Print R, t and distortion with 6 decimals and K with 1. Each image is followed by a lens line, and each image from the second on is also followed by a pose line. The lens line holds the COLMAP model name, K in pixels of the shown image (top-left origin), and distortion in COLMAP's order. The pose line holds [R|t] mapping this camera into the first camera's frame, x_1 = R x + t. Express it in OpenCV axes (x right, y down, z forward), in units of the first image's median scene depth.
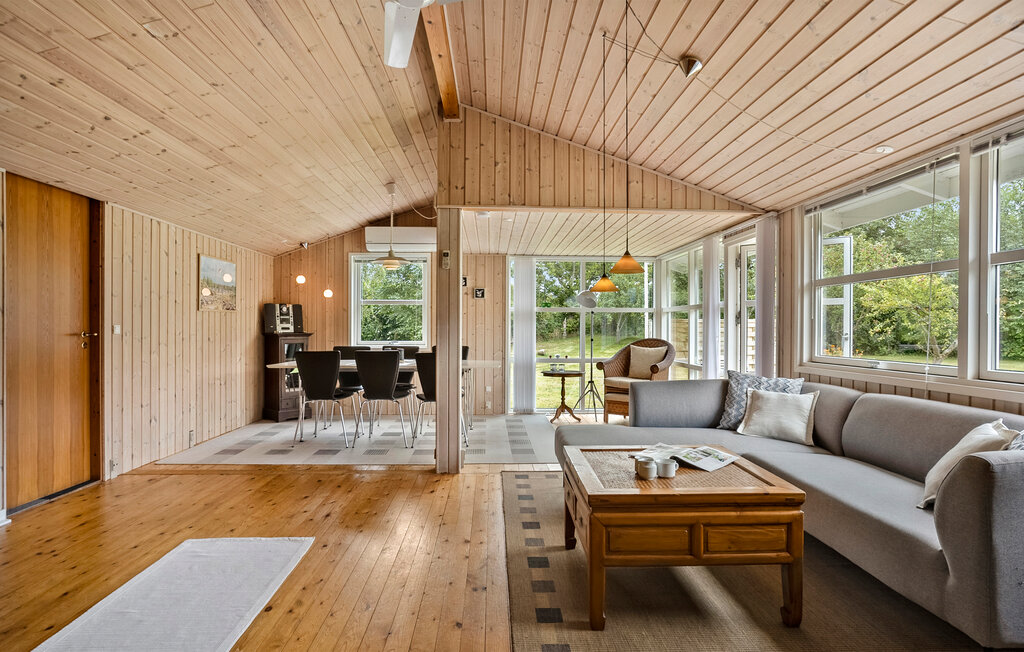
lens RADIAL K [[539.7, 0, 511.4], [0, 539.7, 322.7], [0, 0, 1]] dist [-0.013346, 0.001470]
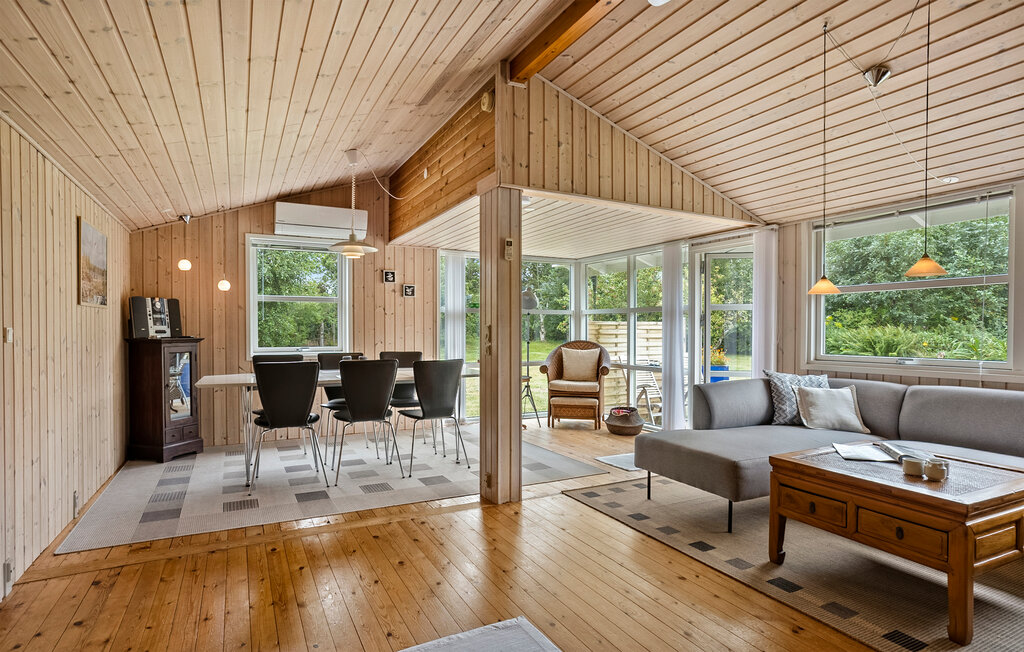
lens RADIAL K [[539.7, 0, 512.8], [0, 539.7, 332.1], [0, 0, 1]] dist [-0.013346, 0.001470]
pose [[0.903001, -0.003043, 0.429627, -0.395629], [-0.002540, 0.999920, 0.012419, 0.001371], [-0.429631, -0.012306, 0.902921, 0.195587]]
